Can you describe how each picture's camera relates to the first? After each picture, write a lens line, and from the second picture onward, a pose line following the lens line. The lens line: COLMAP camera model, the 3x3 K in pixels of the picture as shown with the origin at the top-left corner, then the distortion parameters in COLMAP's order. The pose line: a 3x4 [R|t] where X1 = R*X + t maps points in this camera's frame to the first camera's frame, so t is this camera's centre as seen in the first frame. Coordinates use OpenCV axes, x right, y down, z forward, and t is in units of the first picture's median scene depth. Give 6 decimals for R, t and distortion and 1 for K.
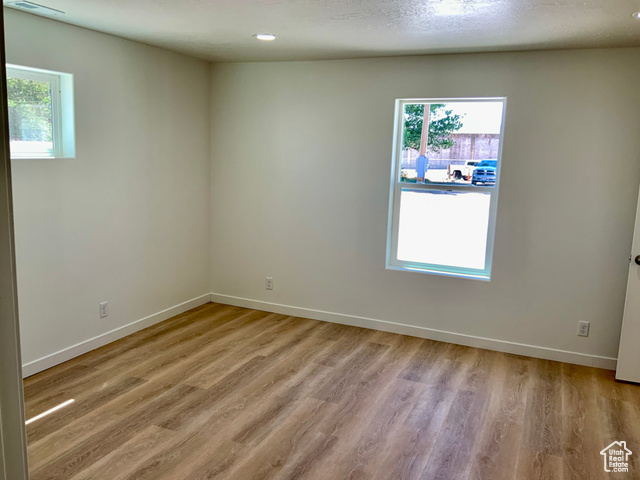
lens RADIAL K [[553.9, 0, 317.9], [0, 553.9, 234.3], [0, 0, 1]] dist [0.117481, -0.145561]
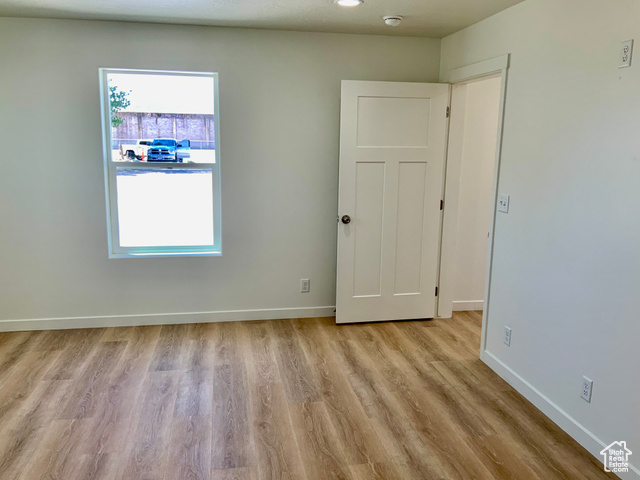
lens RADIAL K [[553.9, 0, 318.3], [0, 553.9, 234.5], [0, 0, 1]] dist [0.117481, -0.145561]
pose [[0.839691, -0.117461, 0.530209, -0.085110], [0.098294, 0.993076, 0.064336, -0.002195], [-0.534095, -0.001906, 0.845422, 0.054942]]
